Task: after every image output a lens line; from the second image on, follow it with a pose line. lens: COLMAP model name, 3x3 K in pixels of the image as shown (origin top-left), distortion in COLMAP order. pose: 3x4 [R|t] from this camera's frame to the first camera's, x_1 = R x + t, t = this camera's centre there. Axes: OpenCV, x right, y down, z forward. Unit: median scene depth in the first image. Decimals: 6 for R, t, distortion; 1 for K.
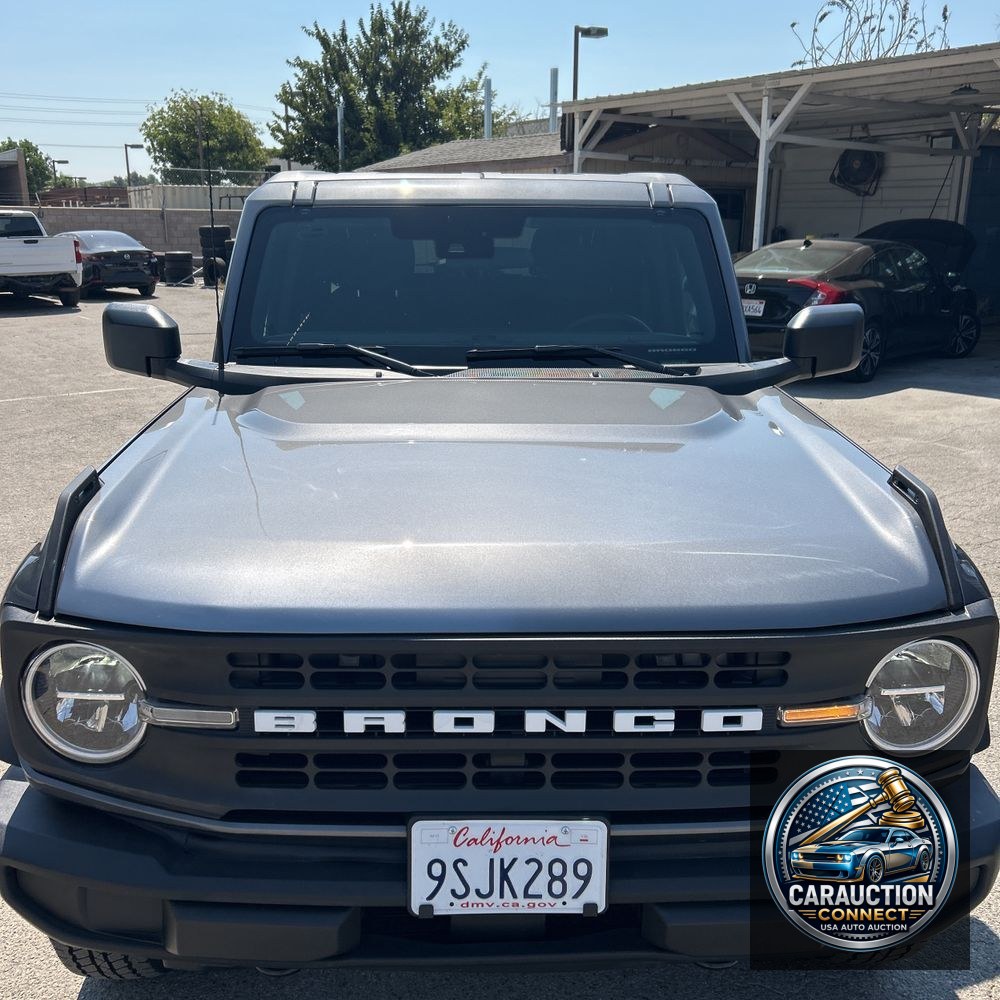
lens RADIAL K [[1004.8, 0, 500.0], [0, 1004.8, 500.0], [0, 0, 1]] dist [0.067054, -0.052696]
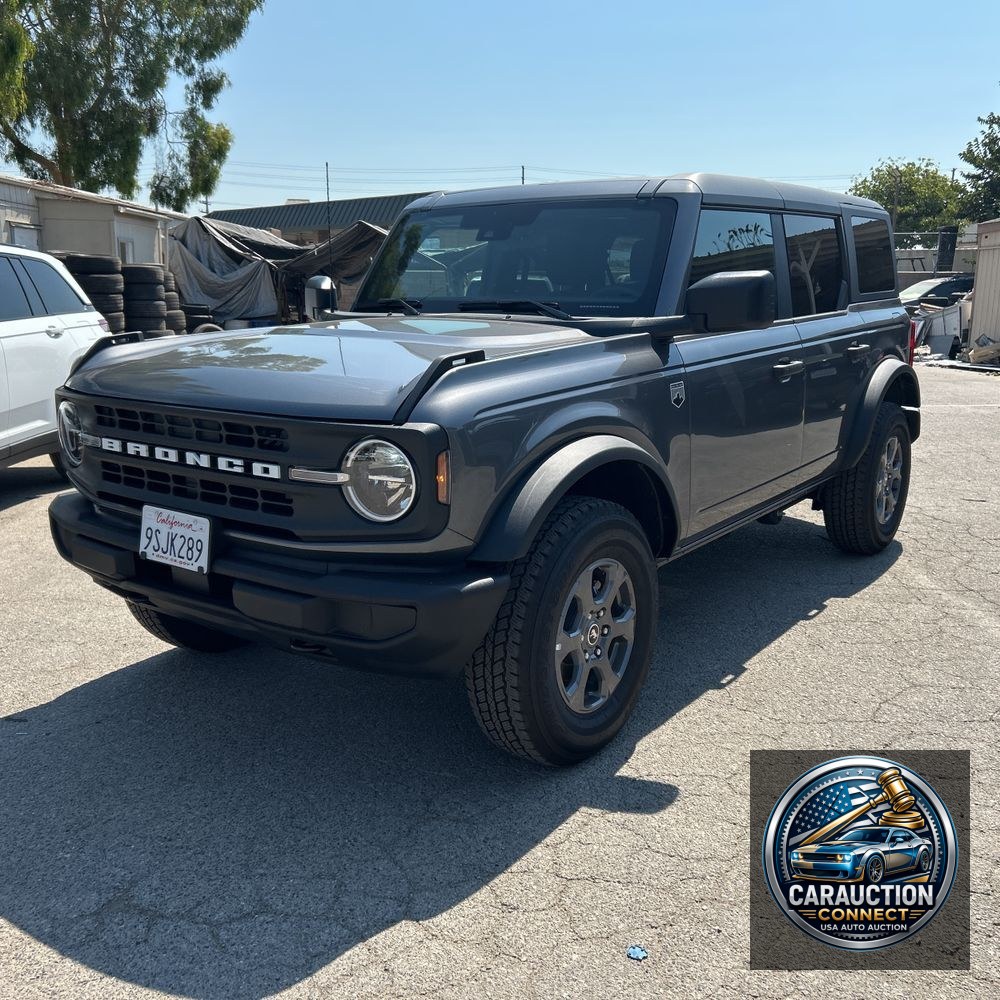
lens RADIAL K [[1052.7, 0, 500.0], [0, 1052.7, 500.0], [0, 0, 1]] dist [0.001695, -0.000283]
pose [[0.783312, 0.119635, -0.610009, 0.270961], [-0.165039, 0.986113, -0.018530, 0.039595], [0.599321, 0.115190, 0.792178, -0.024806]]
